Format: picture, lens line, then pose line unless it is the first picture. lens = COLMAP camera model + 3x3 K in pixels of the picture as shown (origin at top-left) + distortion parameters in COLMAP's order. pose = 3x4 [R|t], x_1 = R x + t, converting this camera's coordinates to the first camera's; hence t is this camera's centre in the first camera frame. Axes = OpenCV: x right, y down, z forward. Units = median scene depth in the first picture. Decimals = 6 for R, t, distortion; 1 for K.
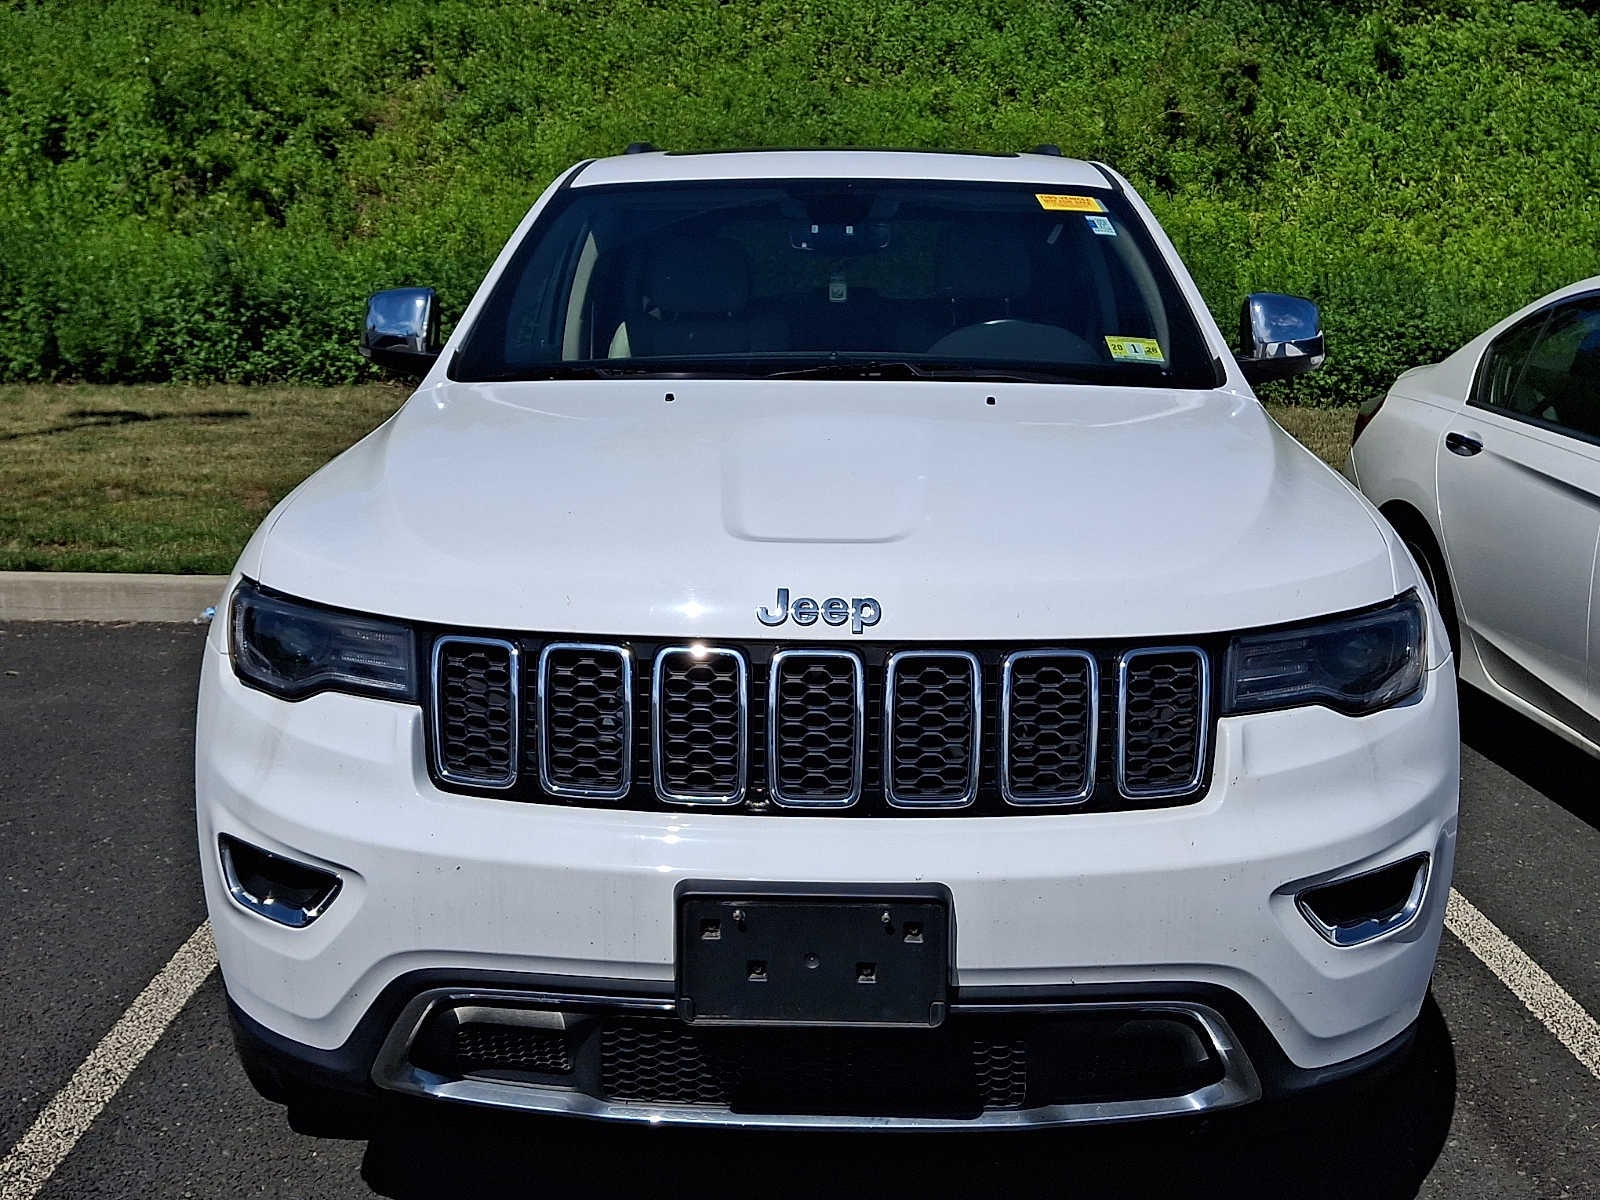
lens RADIAL K [[1875.0, 0, 800.0], [0, 1875.0, 600.0], [0, 0, 1]] dist [0.031552, -0.014895]
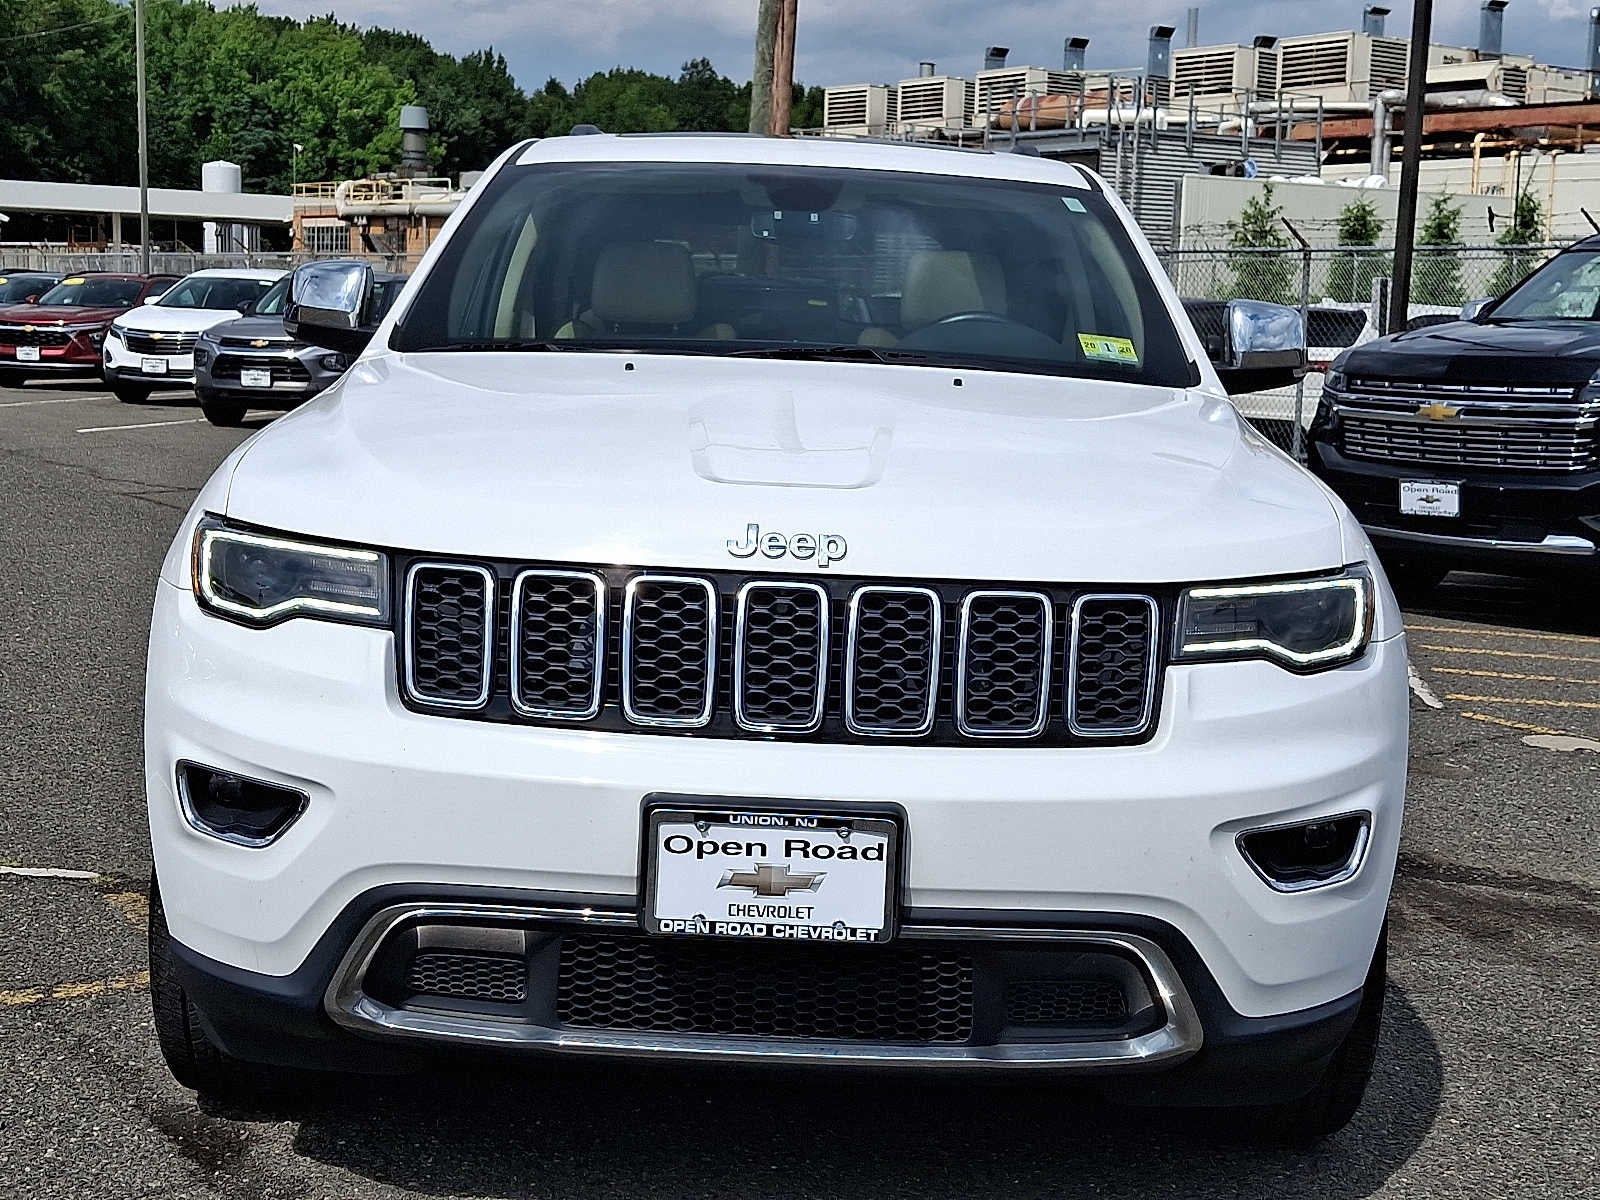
lens RADIAL K [[2329.0, 0, 800.0], [0, 2329.0, 600.0], [0, 0, 1]] dist [0.098792, -0.099049]
pose [[0.998750, 0.034814, 0.035865, -0.027480], [-0.032747, 0.997855, -0.056685, 0.106714], [-0.037762, 0.055439, 0.997748, -0.282290]]
